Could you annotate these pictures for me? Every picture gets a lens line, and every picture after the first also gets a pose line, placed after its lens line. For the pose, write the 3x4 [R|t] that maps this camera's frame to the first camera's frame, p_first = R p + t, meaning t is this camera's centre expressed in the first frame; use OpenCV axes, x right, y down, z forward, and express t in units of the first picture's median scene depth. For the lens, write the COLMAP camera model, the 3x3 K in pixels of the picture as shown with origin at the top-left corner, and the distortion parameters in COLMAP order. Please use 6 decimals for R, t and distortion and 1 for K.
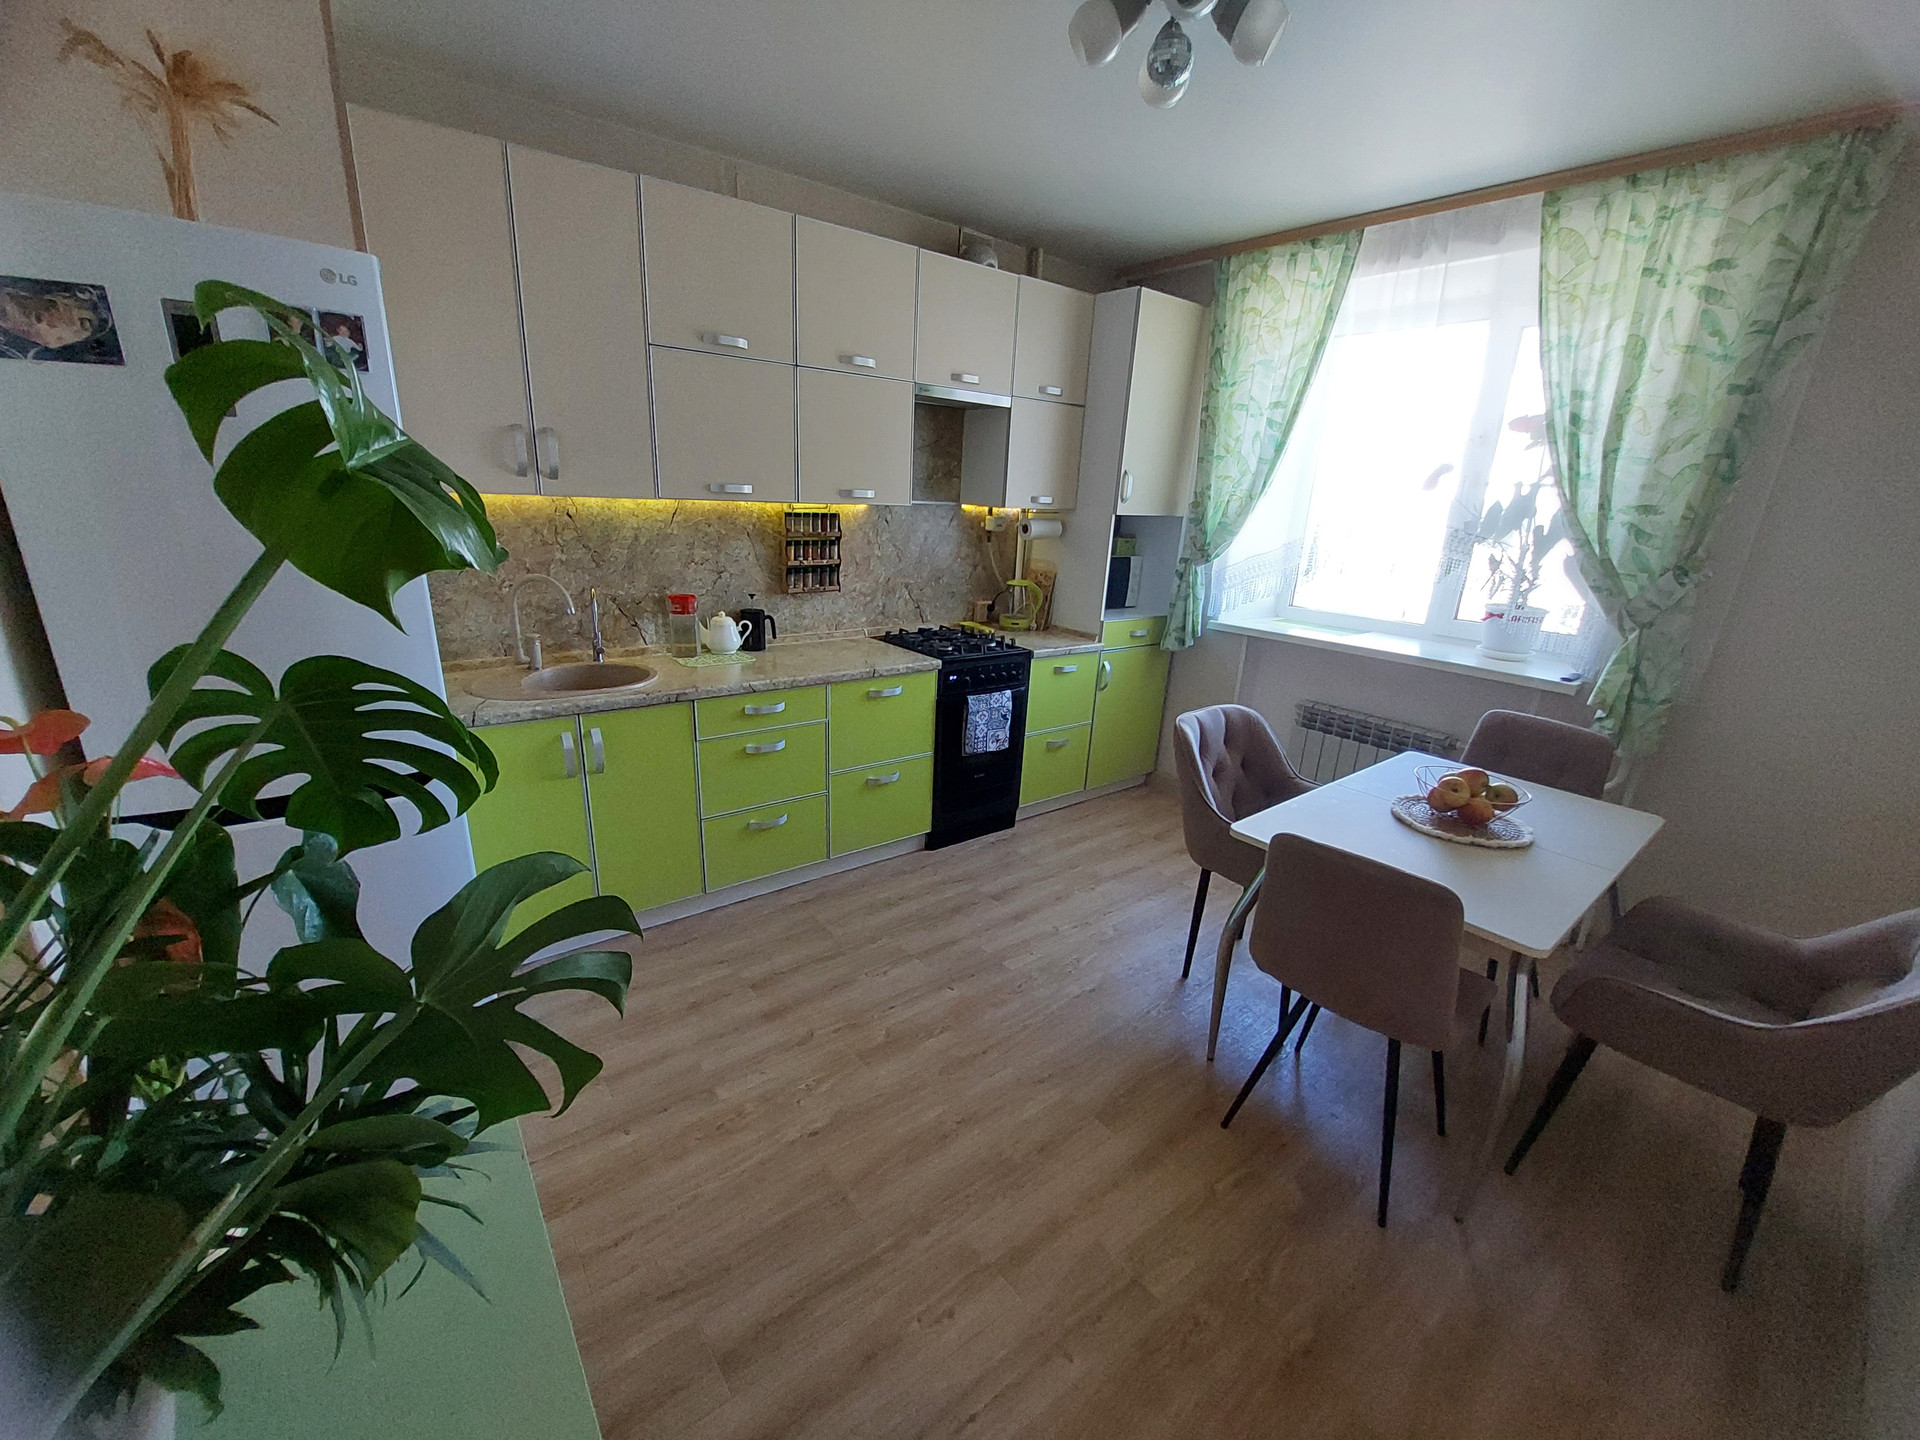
lens RADIAL K [[769.1, 0, 949.4], [0, 769.1, 746.3], [0, 0, 1]] dist [-0.015917, -0.000486]
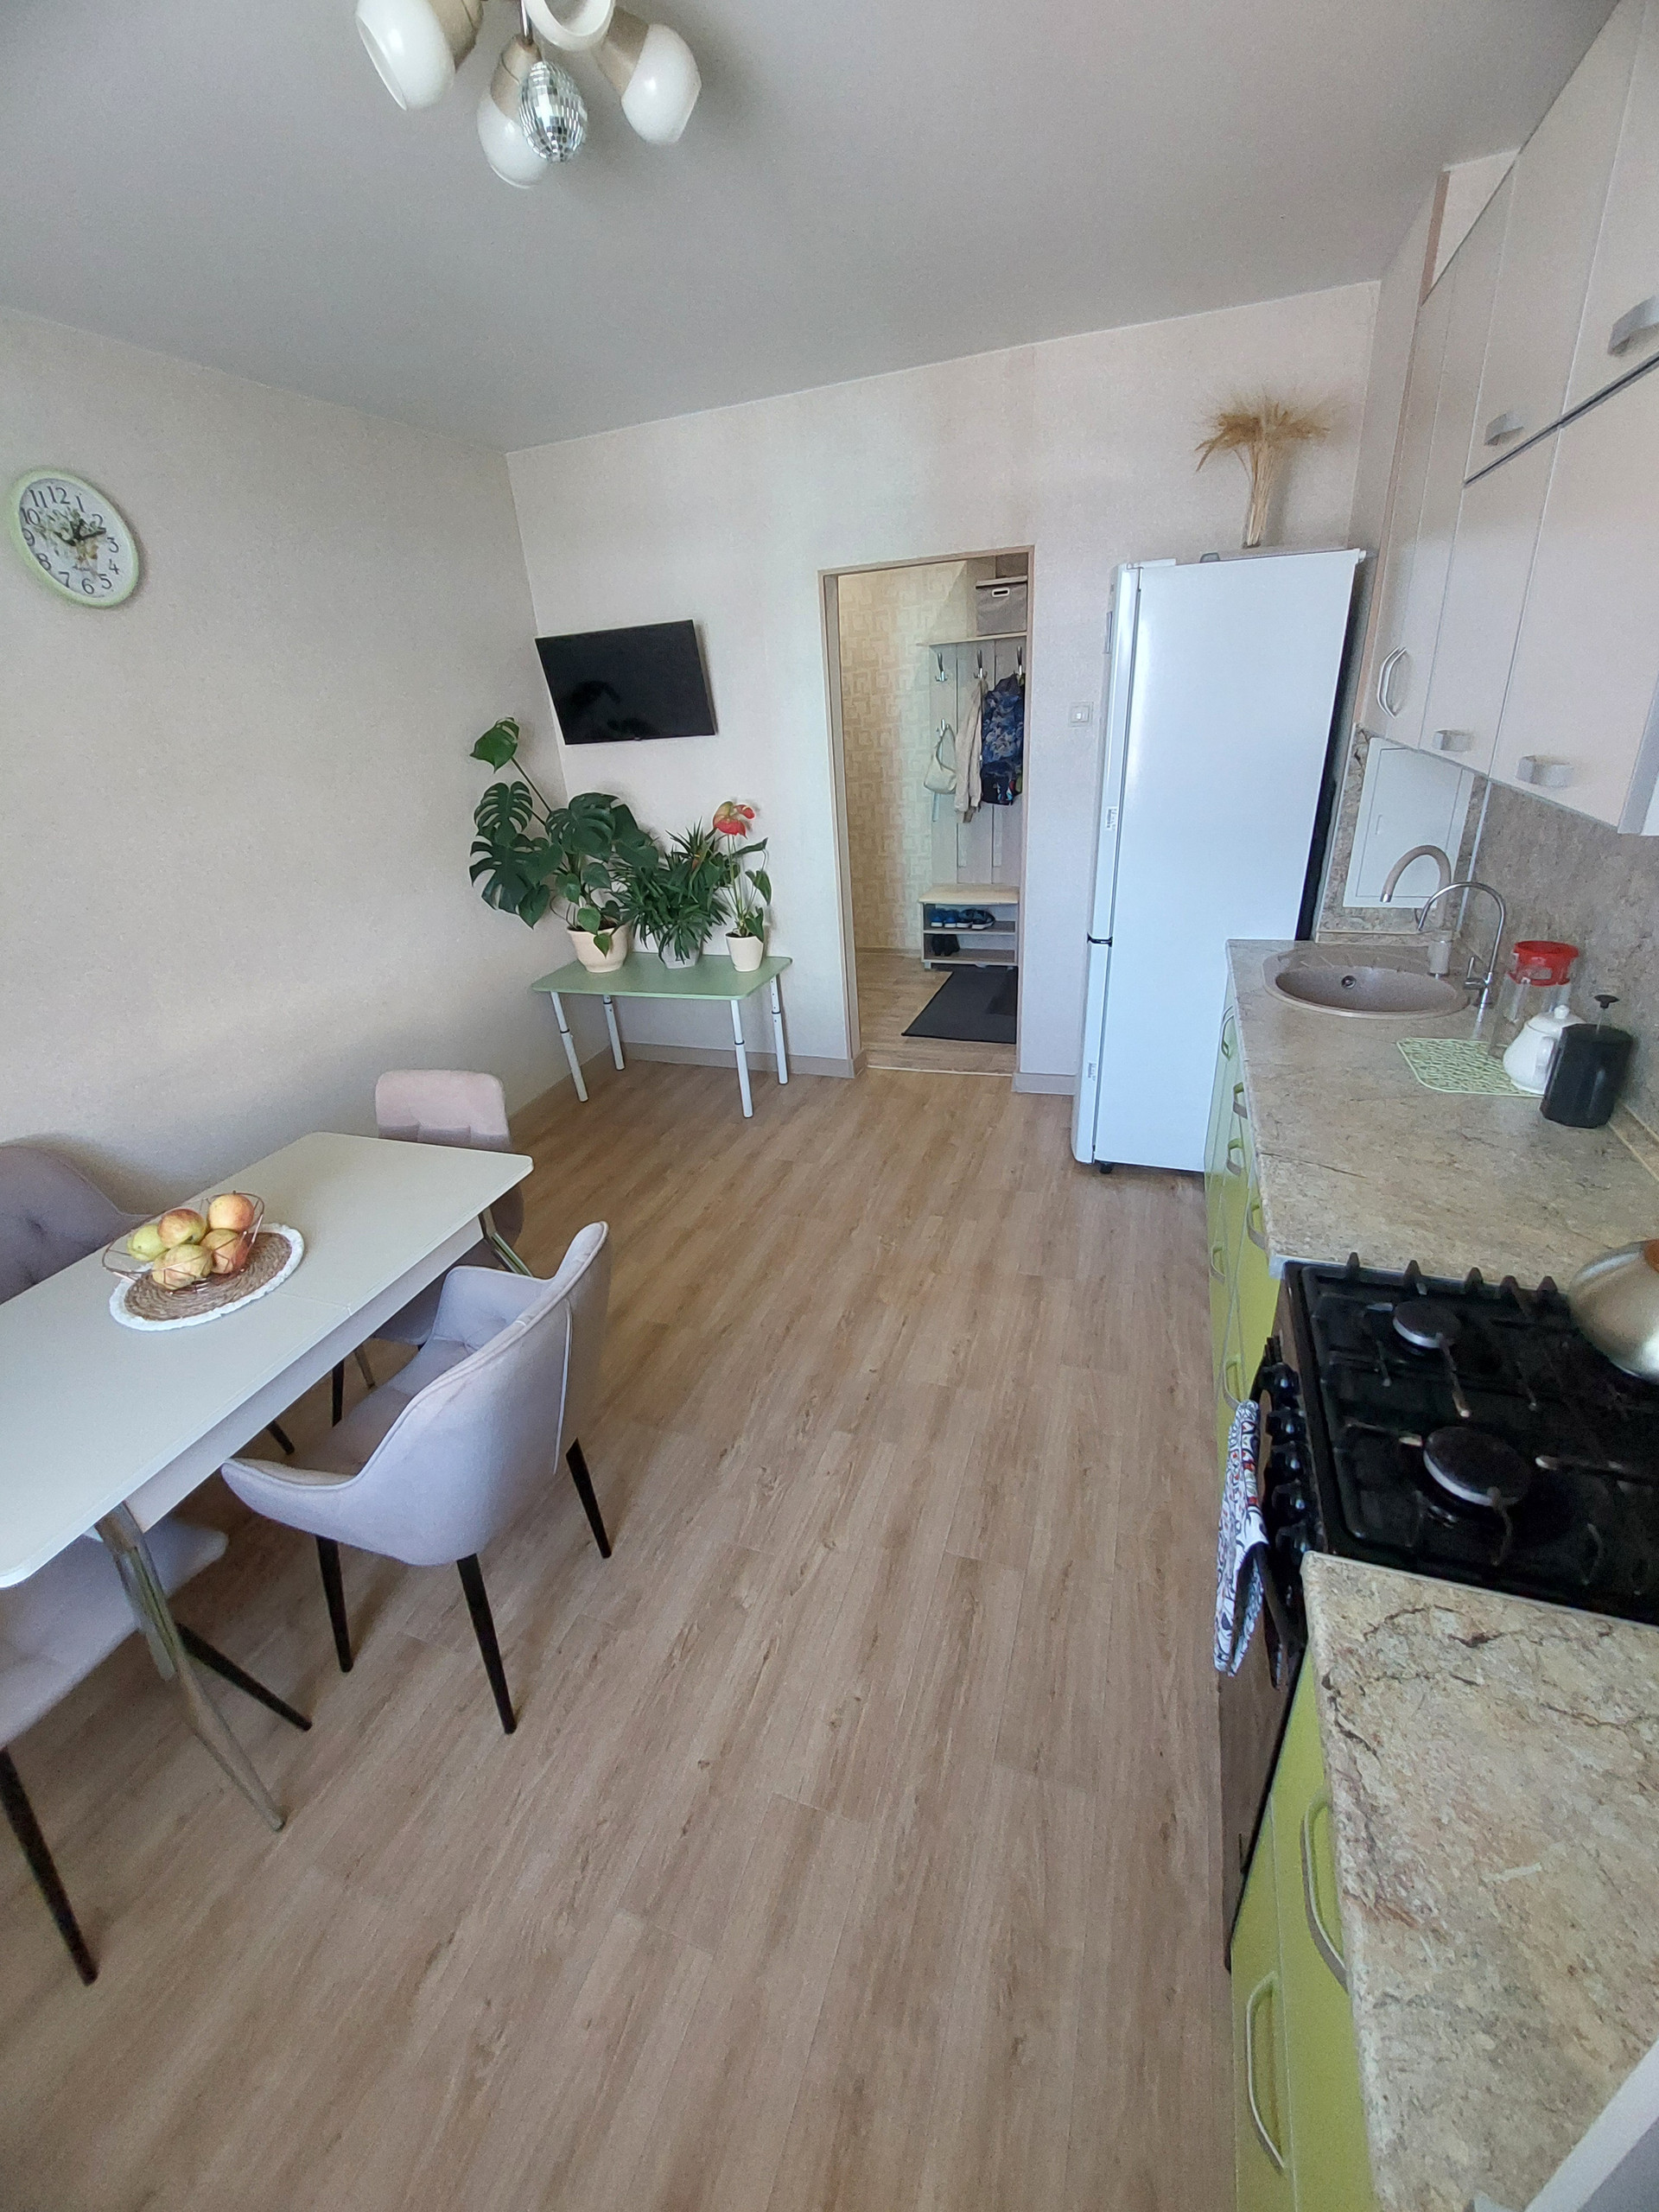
lens RADIAL K [[886.0, 0, 796.1], [0, 886.0, 1096.3], [0, 0, 1]] dist [-0.015917, -0.000486]
pose [[-0.858069, 0.234965, -0.456627, 0.360001], [-0.121497, 0.771055, 0.625070, -0.408254], [0.498955, 0.591832, -0.633071, 1.132792]]
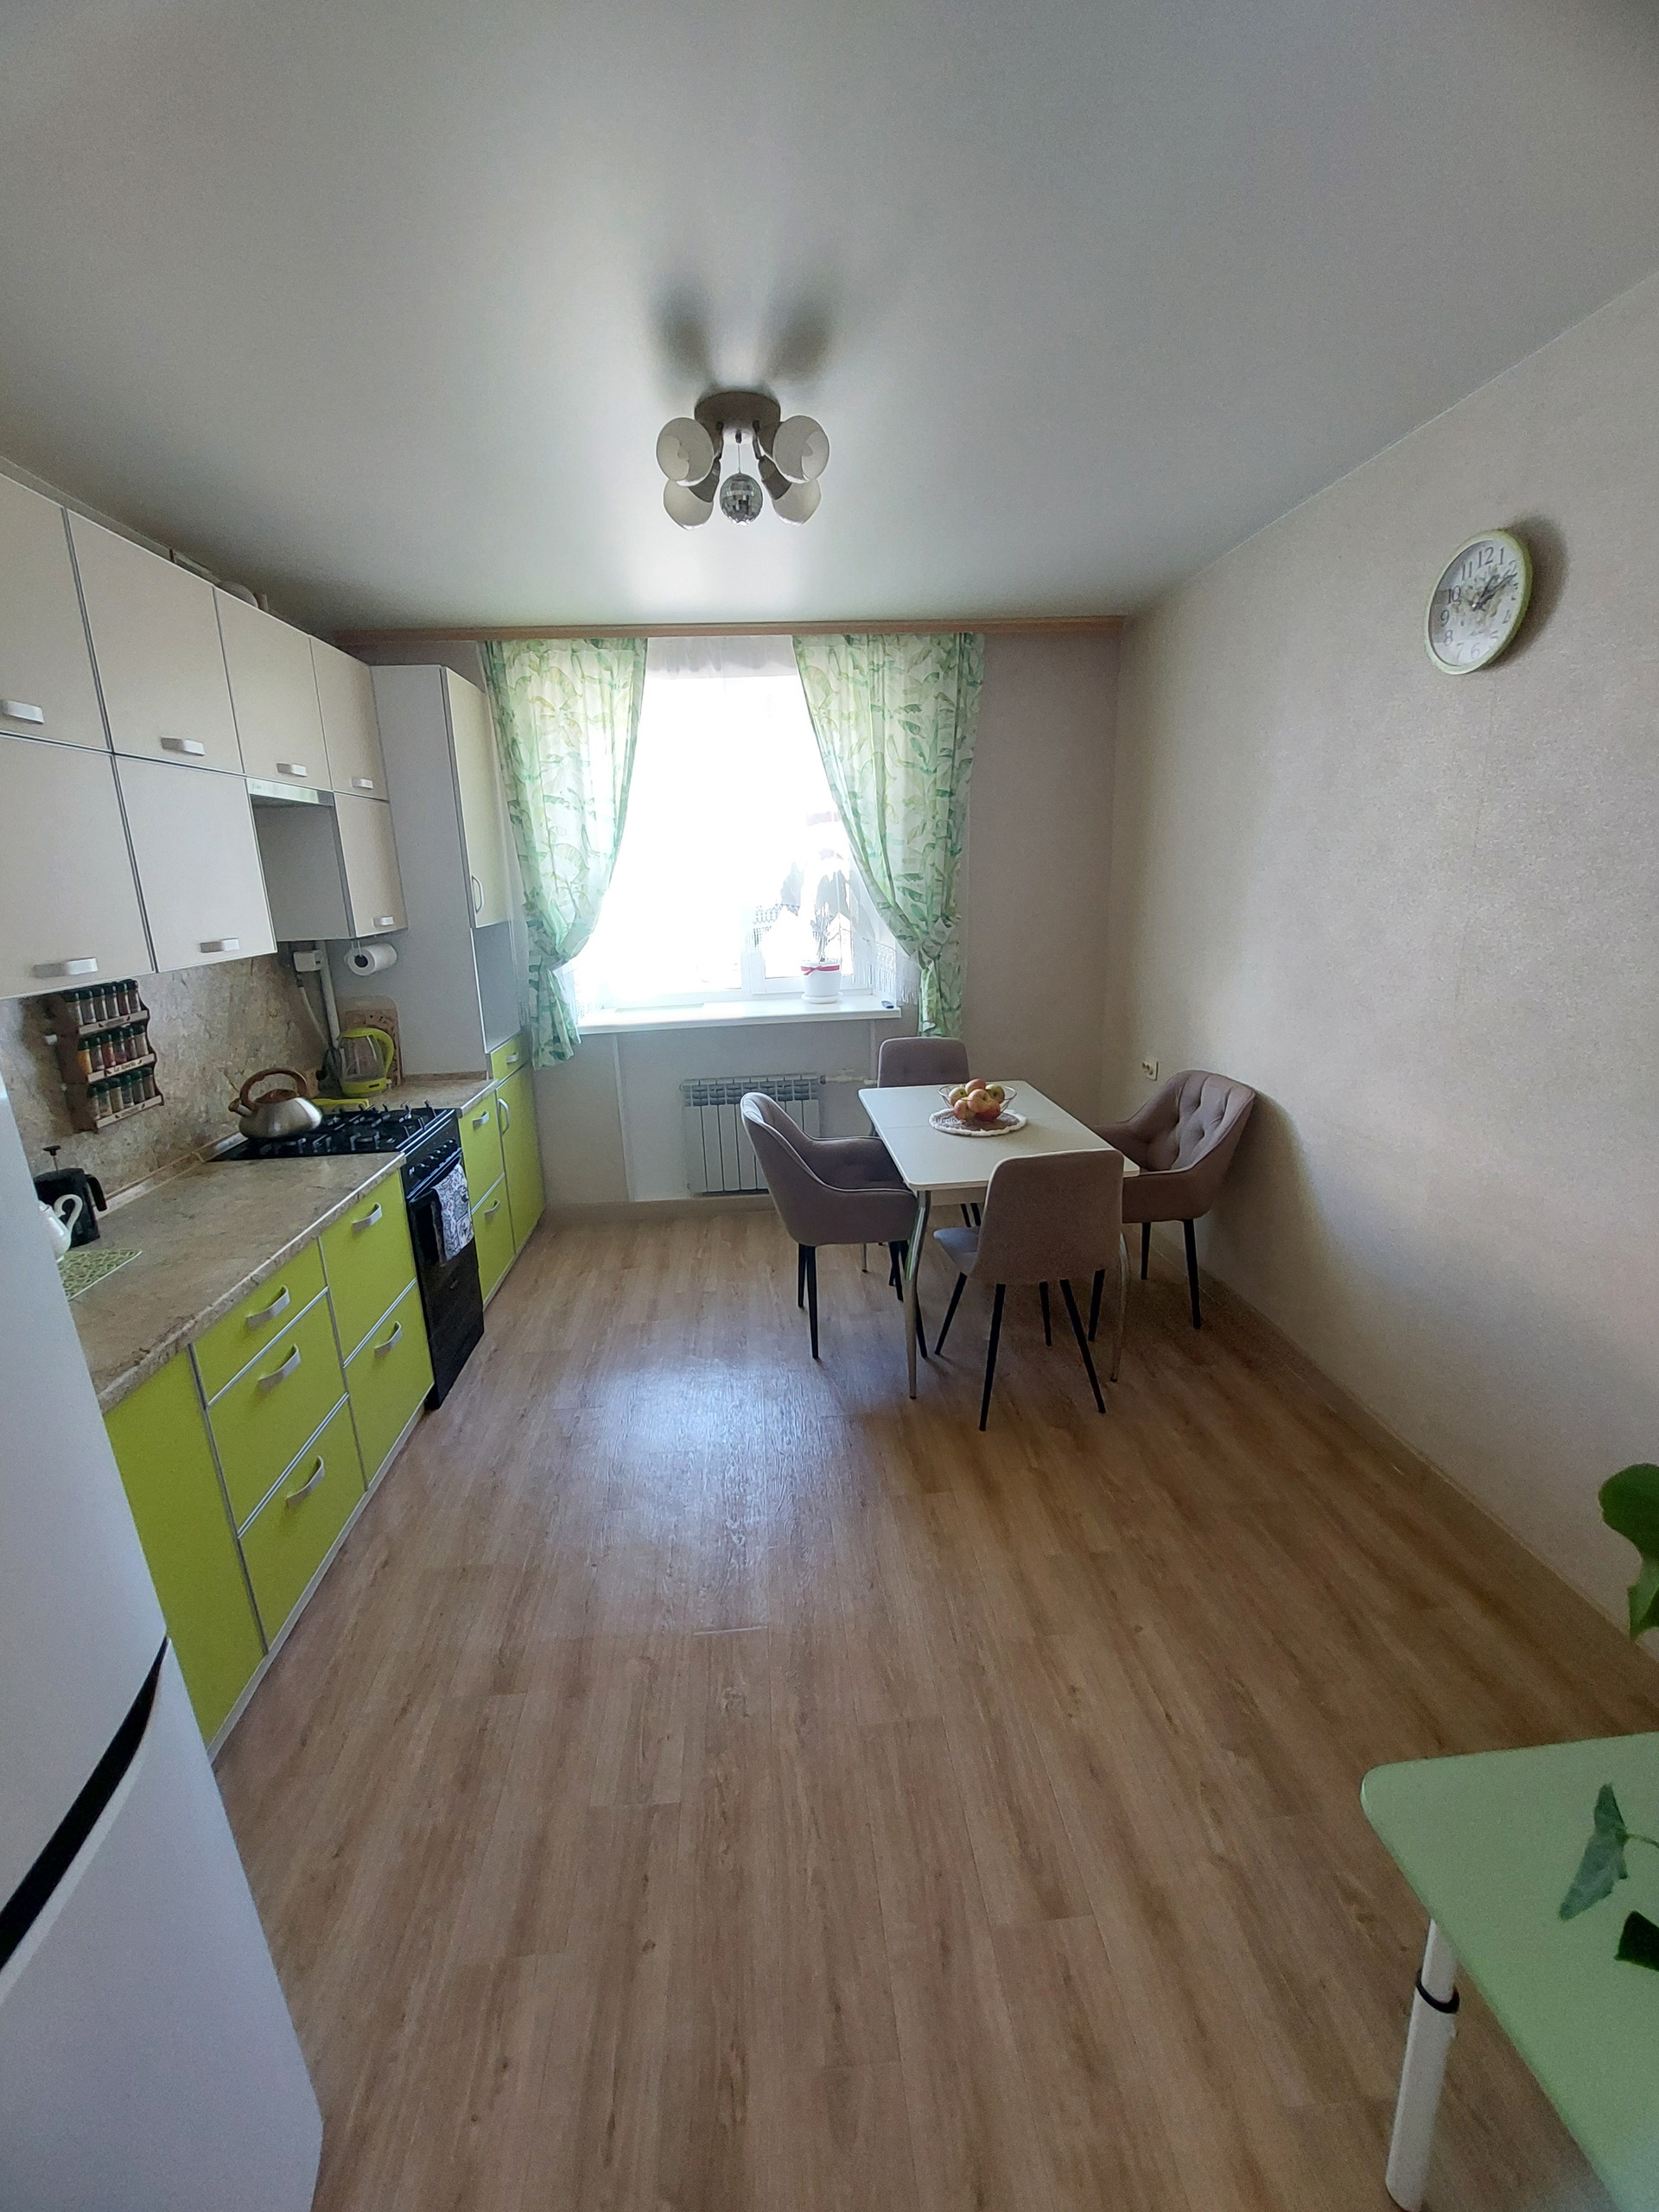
lens RADIAL K [[886.0, 0, 814.6], [0, 886.0, 1102.6], [0, 0, 1]] dist [-0.015917, -0.000486]
pose [[0.552670, -0.274725, 0.786818, -0.449318], [0.319159, 0.941901, 0.104693, -0.121579], [-0.769866, 0.193259, 0.608241, 0.190842]]
